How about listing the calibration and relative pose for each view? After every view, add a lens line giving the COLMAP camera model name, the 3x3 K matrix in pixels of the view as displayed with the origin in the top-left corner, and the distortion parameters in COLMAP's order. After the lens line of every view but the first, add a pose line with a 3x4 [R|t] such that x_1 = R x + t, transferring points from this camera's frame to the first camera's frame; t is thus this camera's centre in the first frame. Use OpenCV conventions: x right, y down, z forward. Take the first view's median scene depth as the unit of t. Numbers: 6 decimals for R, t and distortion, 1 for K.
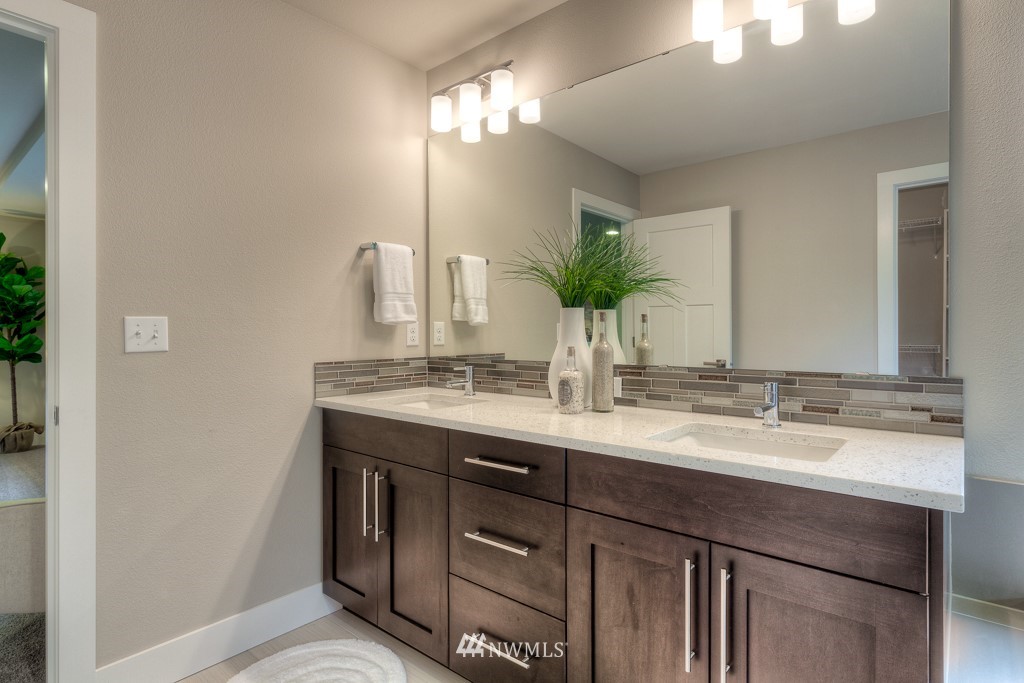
lens RADIAL K [[506.2, 0, 515.5], [0, 506.2, 335.7], [0, 0, 1]] dist [0.006472, 0.001136]
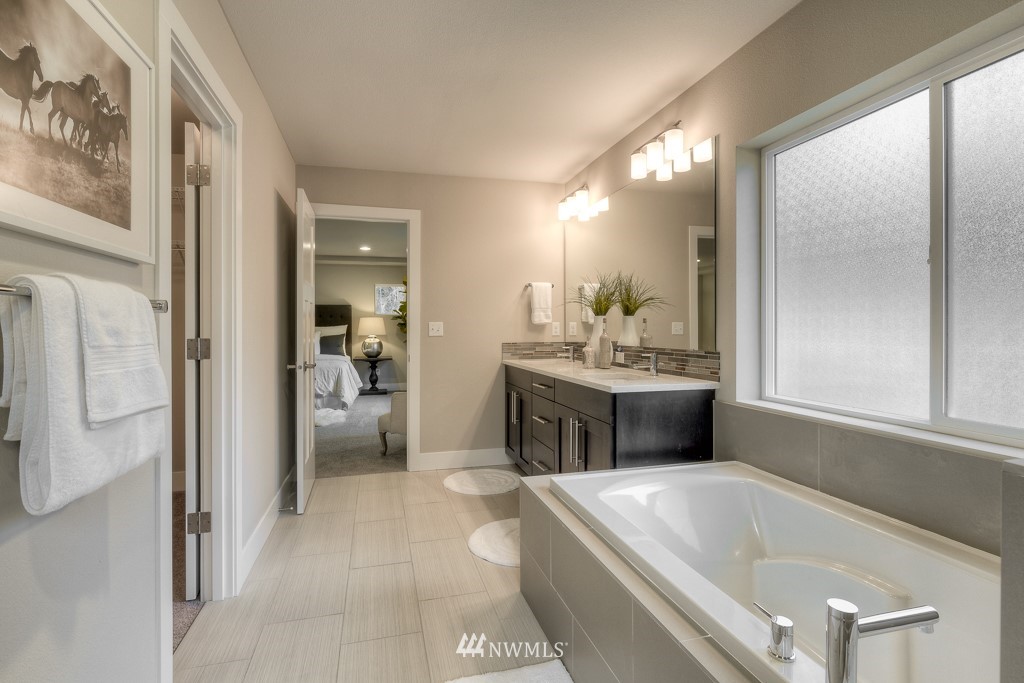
lens RADIAL K [[539.0, 0, 516.4], [0, 539.0, 327.5], [0, 0, 1]] dist [0.023879, -0.000674]
pose [[0.805758, -0.001055, -0.592244, 0.854092], [-0.002527, 0.999983, -0.005220, 0.000688], [0.592240, 0.005703, 0.805741, -0.669616]]
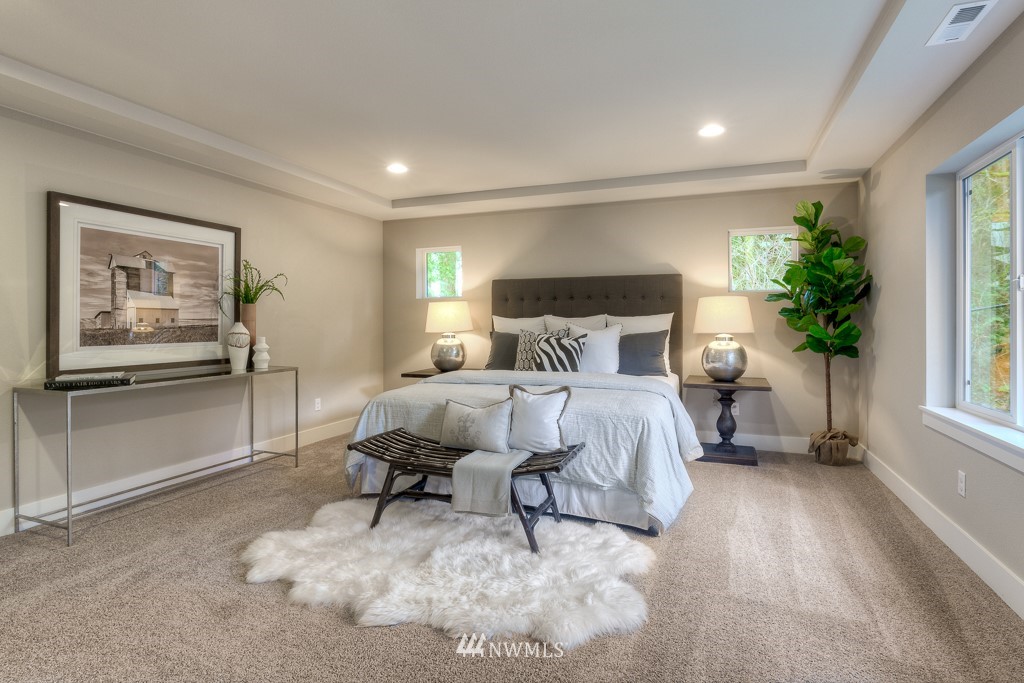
lens RADIAL K [[539.0, 0, 516.4], [0, 539.0, 327.5], [0, 0, 1]] dist [0.023879, -0.000674]
pose [[0.320202, 0.012311, -0.947269, -0.474474], [-0.003918, 0.999924, 0.011671, -0.002499], [0.947341, -0.000025, 0.320226, 0.361477]]
